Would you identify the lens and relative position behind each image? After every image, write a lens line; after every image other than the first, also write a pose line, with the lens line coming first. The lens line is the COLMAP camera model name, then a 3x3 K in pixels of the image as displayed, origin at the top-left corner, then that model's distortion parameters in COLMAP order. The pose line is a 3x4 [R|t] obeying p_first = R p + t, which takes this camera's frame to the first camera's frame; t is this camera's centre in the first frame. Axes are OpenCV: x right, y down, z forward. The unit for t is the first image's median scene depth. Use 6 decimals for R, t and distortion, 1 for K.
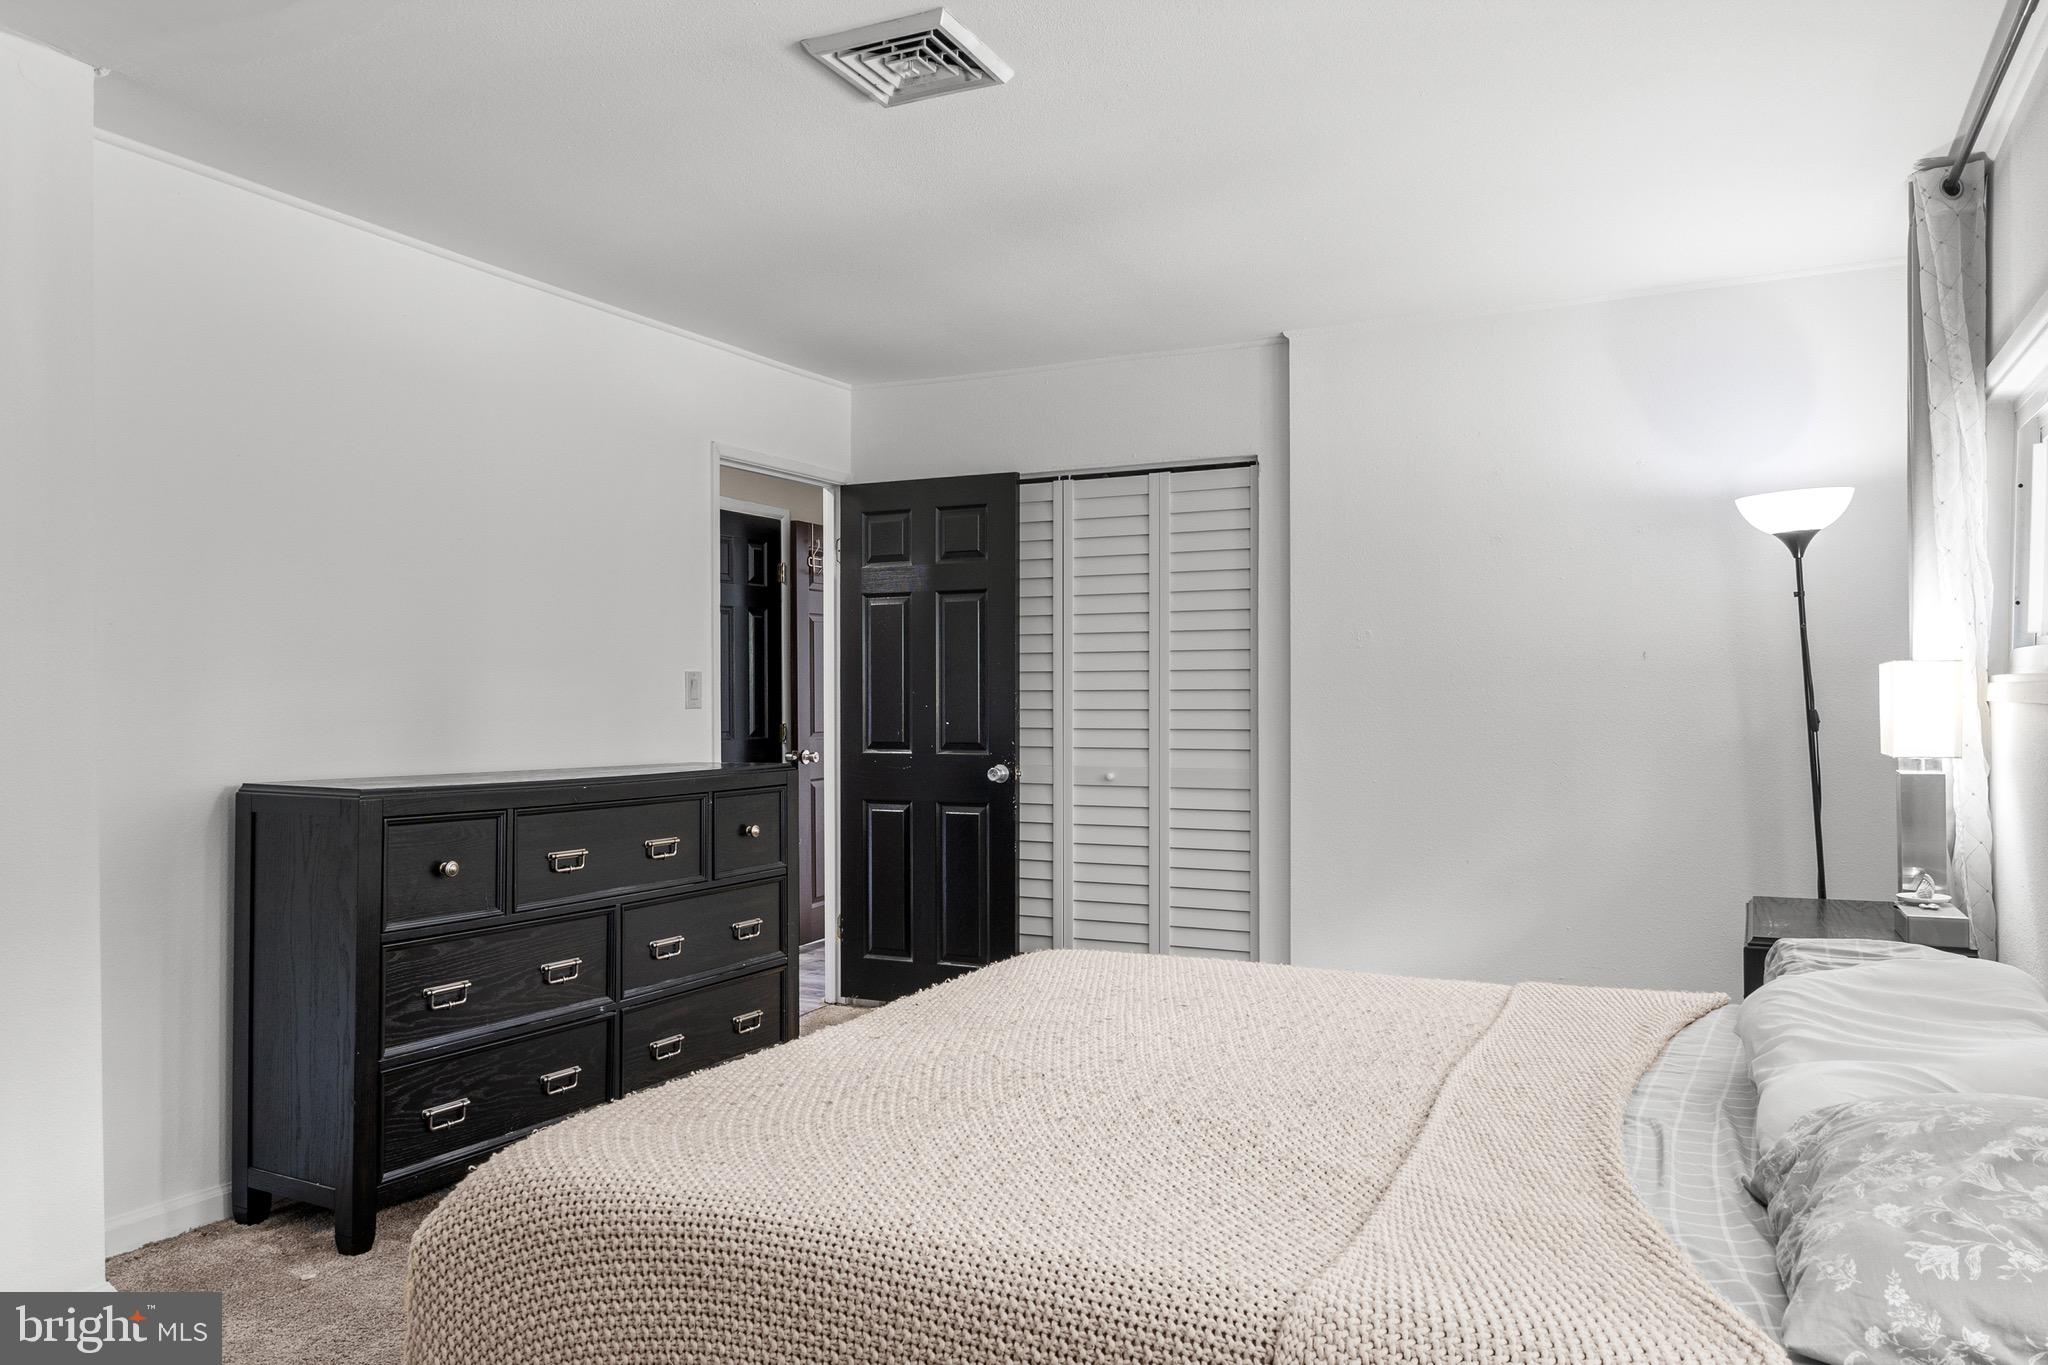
lens RADIAL K [[1411.3, 0, 1035.3], [0, 1411.3, 679.2], [0, 0, 1]] dist [-0.008933, -0.001050]
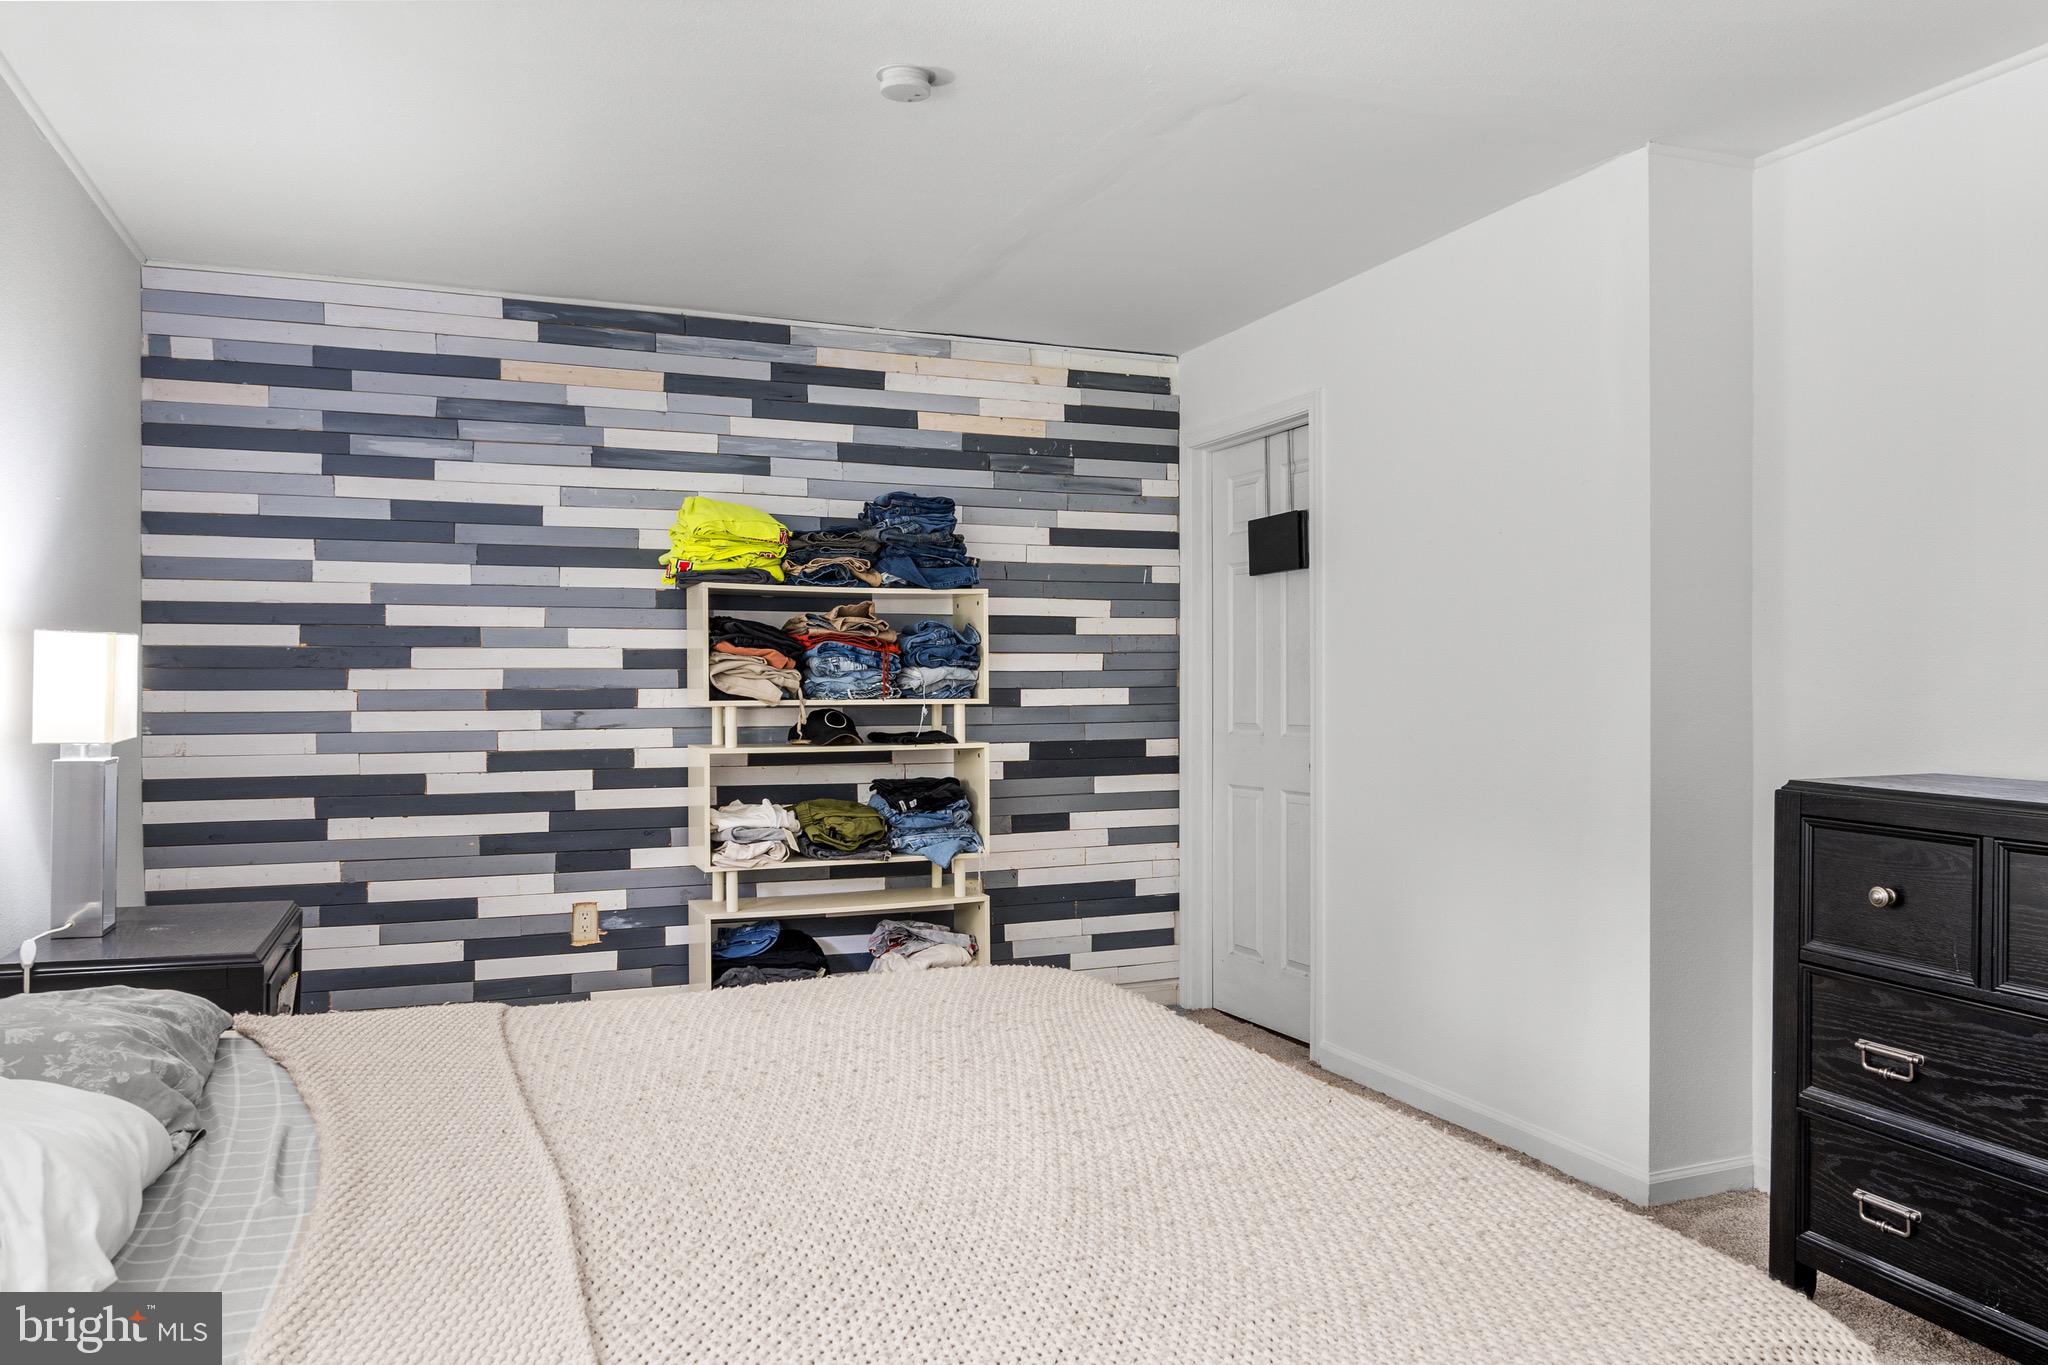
lens RADIAL K [[1411.3, 0, 1033.6], [0, 1411.3, 686.9], [0, 0, 1]] dist [-0.008933, -0.001050]
pose [[-0.659307, -0.017391, -0.751673, 0.486005], [-0.008142, 0.999839, -0.015991, 0.035420], [0.751830, -0.004423, -0.659343, 1.175062]]
